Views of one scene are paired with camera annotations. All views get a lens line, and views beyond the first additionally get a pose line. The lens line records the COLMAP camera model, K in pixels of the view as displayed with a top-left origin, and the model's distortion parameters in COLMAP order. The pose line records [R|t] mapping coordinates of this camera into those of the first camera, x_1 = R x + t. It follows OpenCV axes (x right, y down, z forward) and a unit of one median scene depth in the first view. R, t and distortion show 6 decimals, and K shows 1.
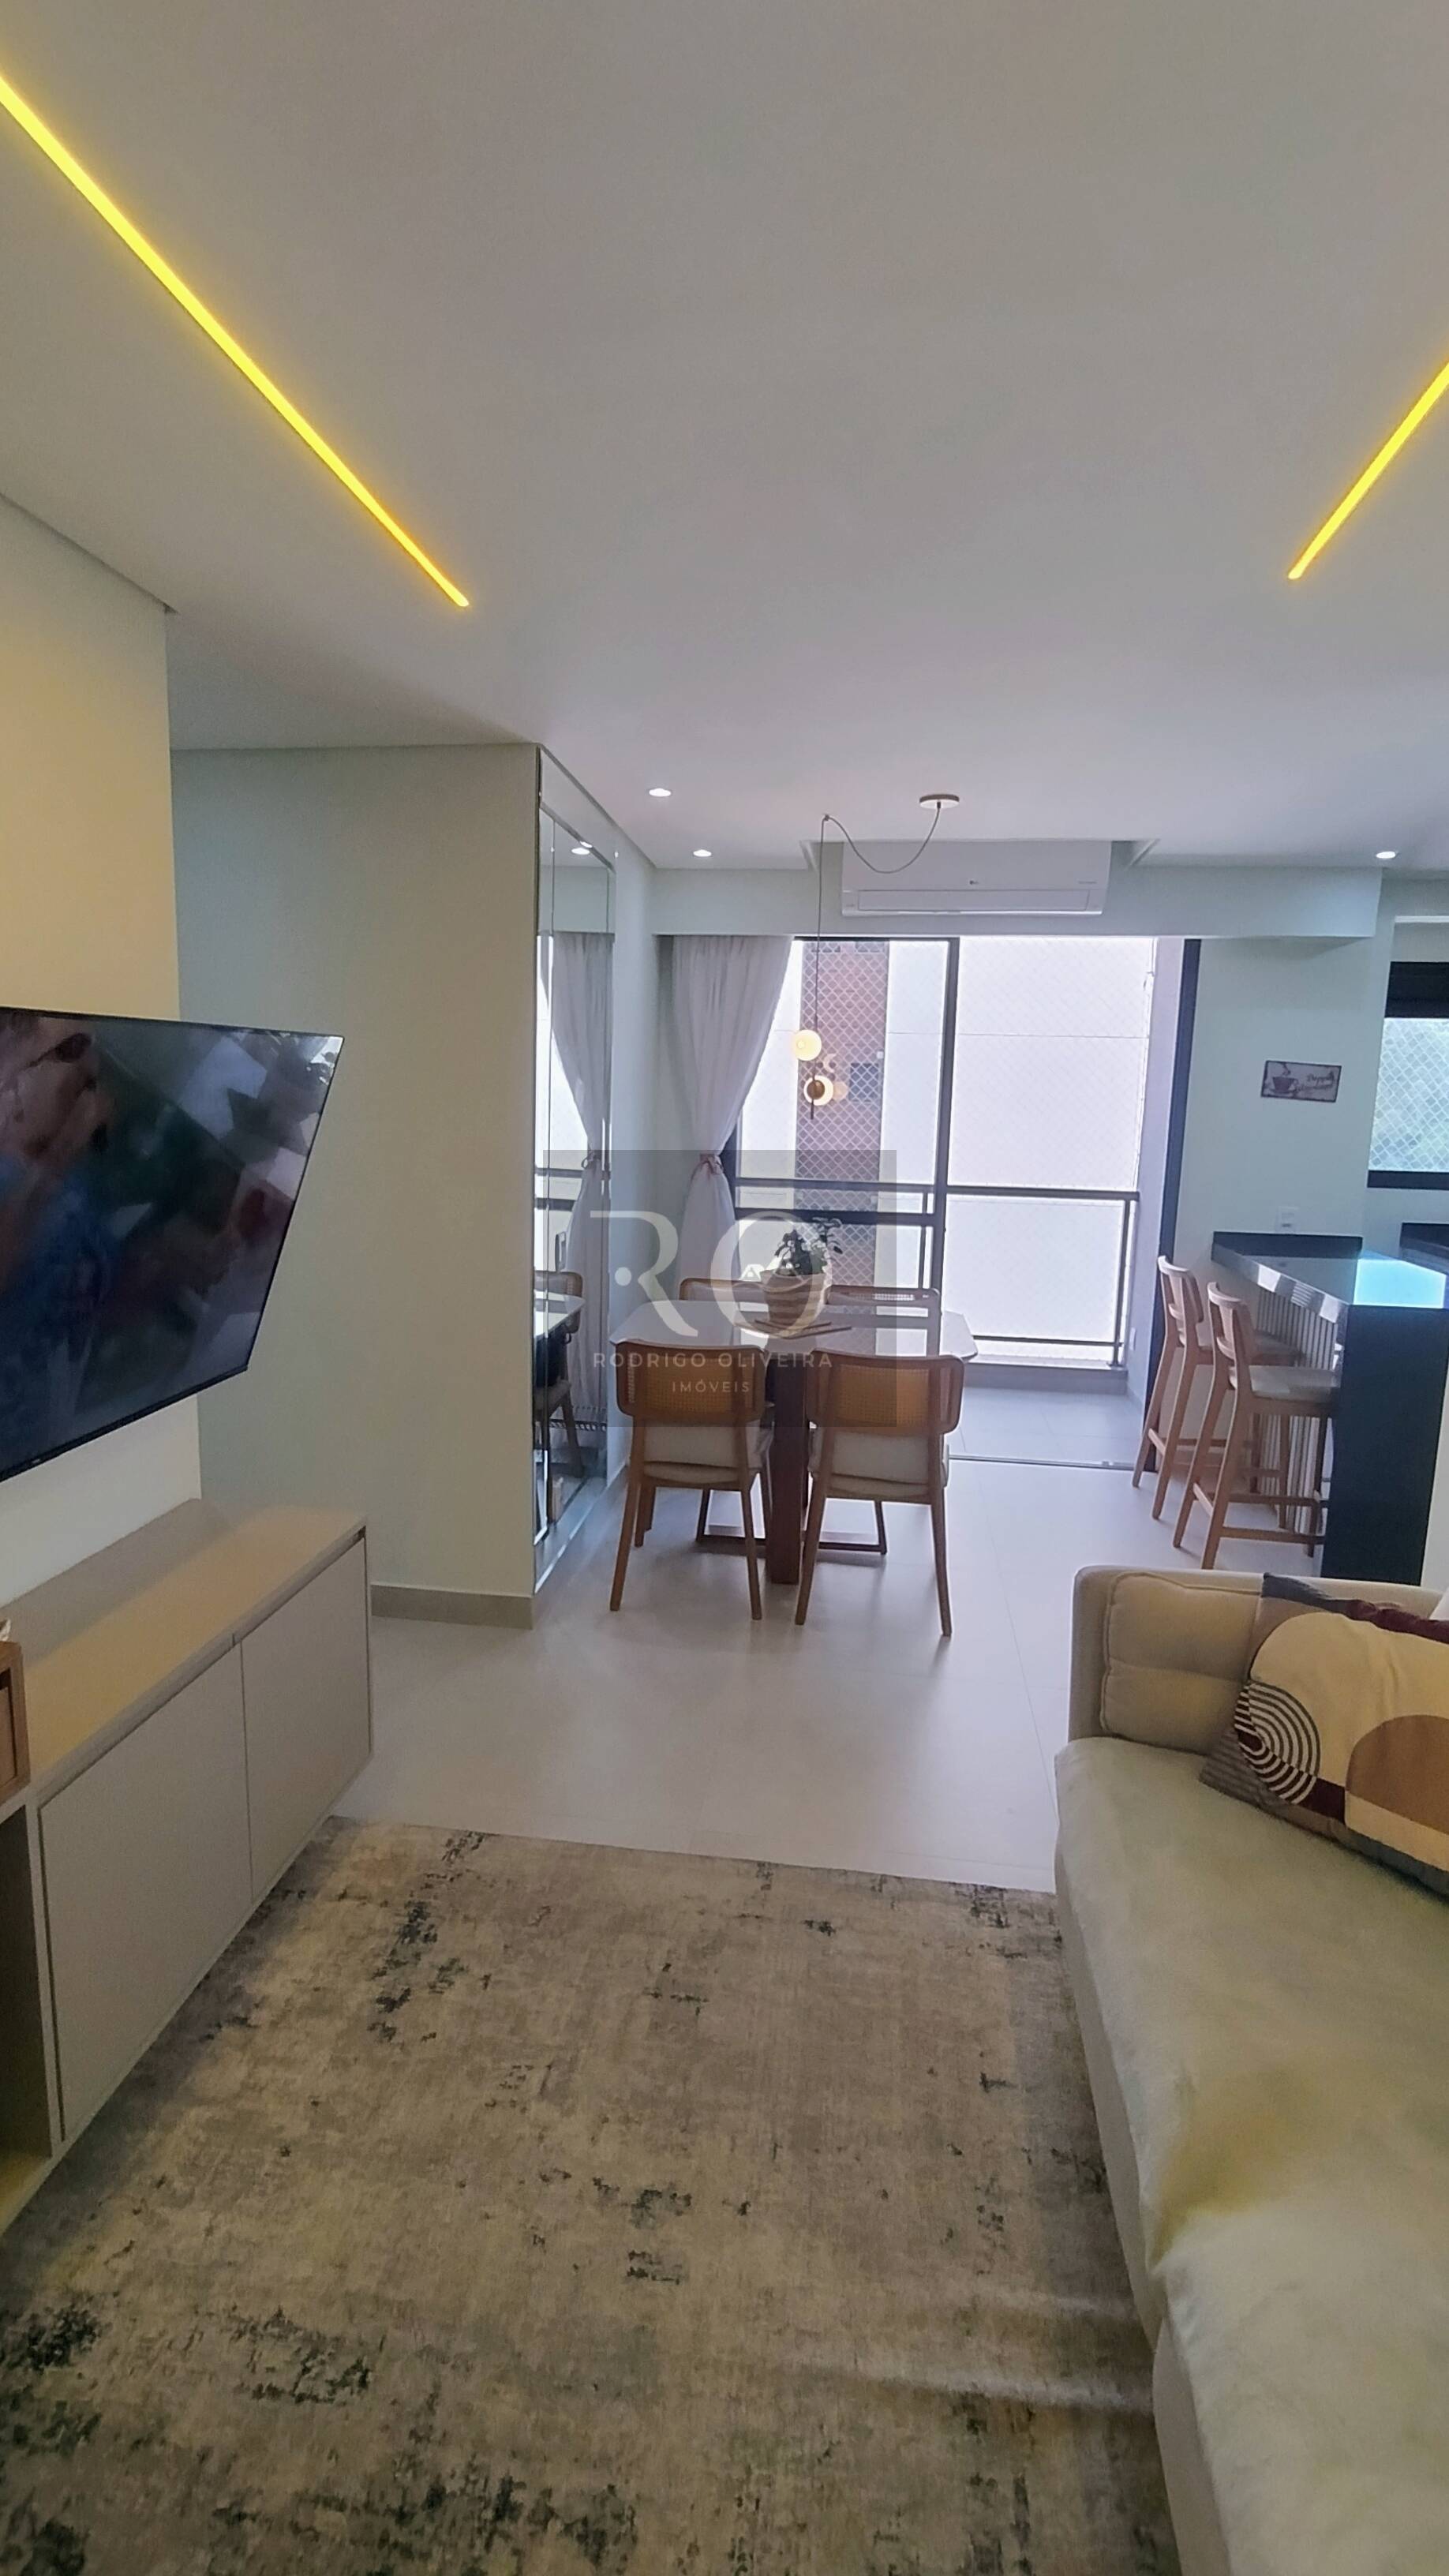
lens RADIAL K [[1179.2, 0, 715.6], [0, 1179.2, 1285.8], [0, 0, 1]] dist [-0.005524, 0.001185]
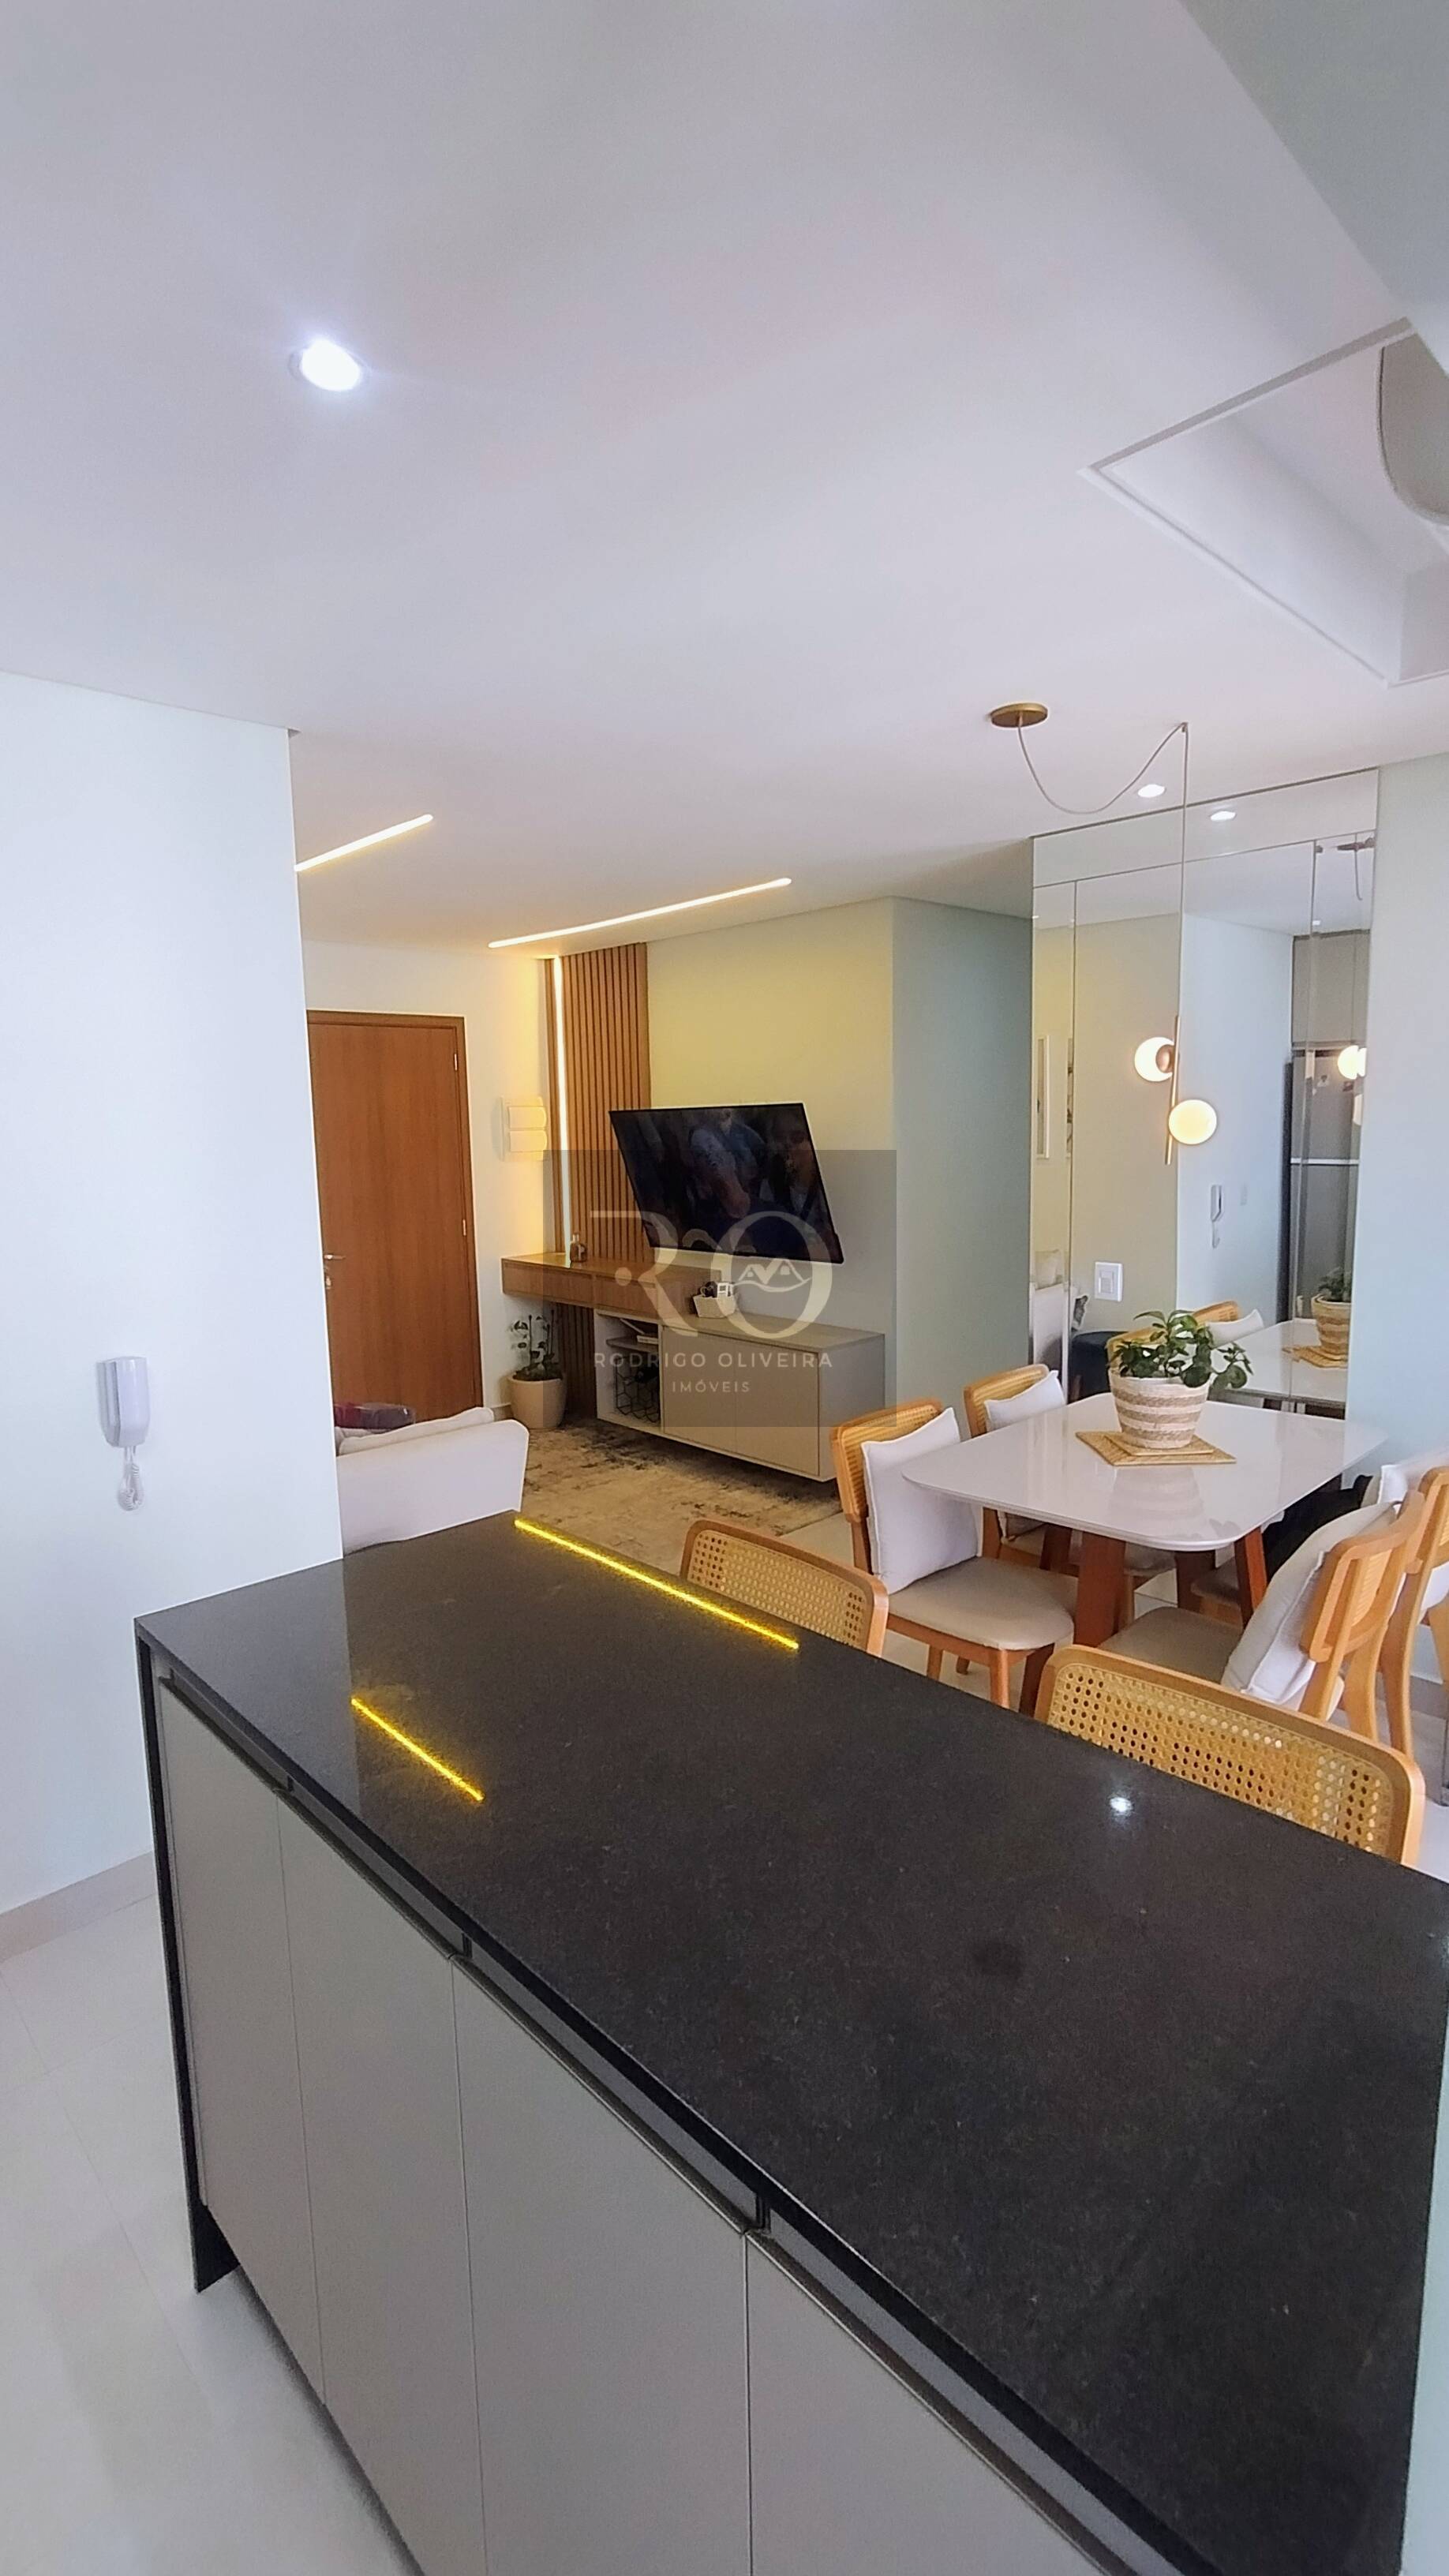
lens RADIAL K [[1170.0, 0, 728.0], [0, 1170.0, 1283.8], [0, 0, 1]] dist [-0.005591, 0.000367]
pose [[-0.615864, 0.102610, -0.781142, 1.285512], [-0.121971, 0.967111, 0.223203, -0.318064], [0.778354, 0.232740, -0.583093, 1.983316]]
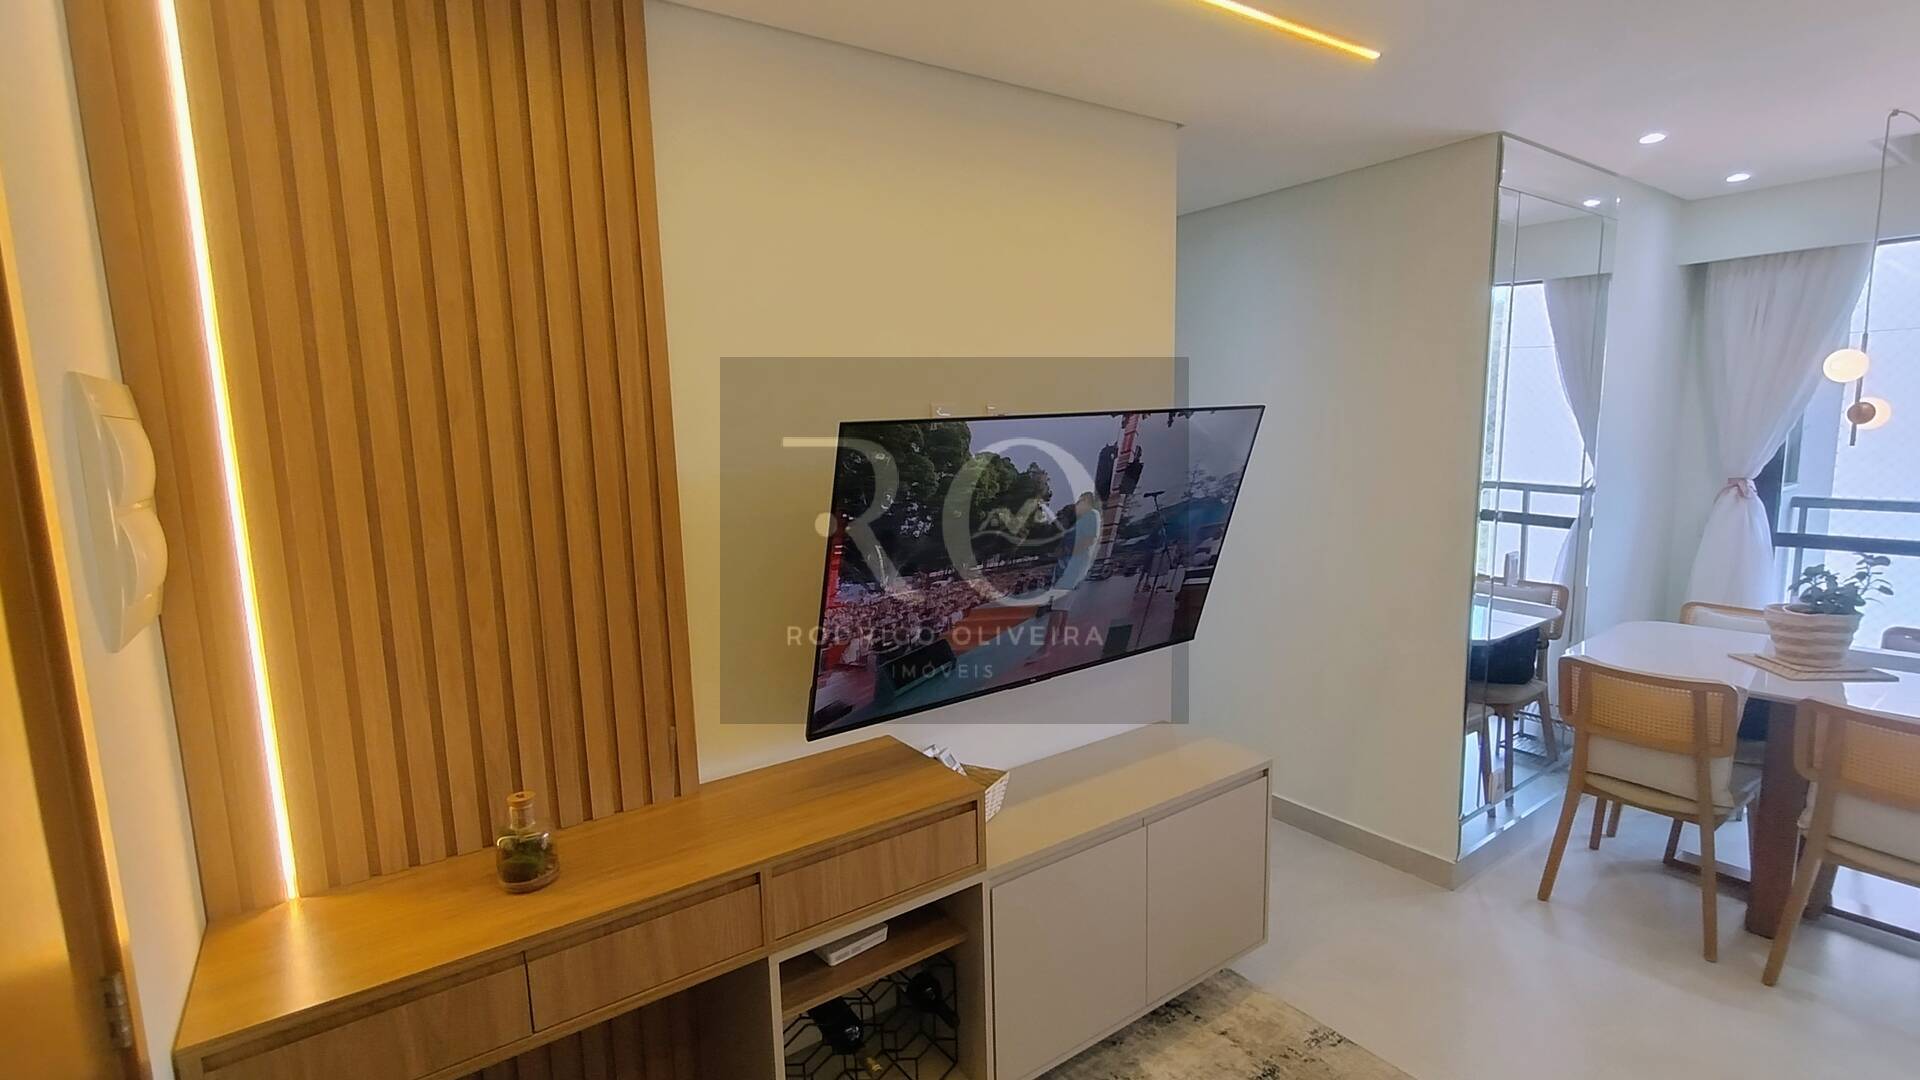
lens RADIAL K [[881.6, 0, 958.5], [0, 881.6, 545.2], [0, 0, 1]] dist [-0.005306, 0.002480]
pose [[0.687838, 0.064675, -0.722977, 0.165075], [-0.076598, 0.996929, 0.016307, -0.036138], [0.721811, 0.044162, 0.690680, 0.048058]]
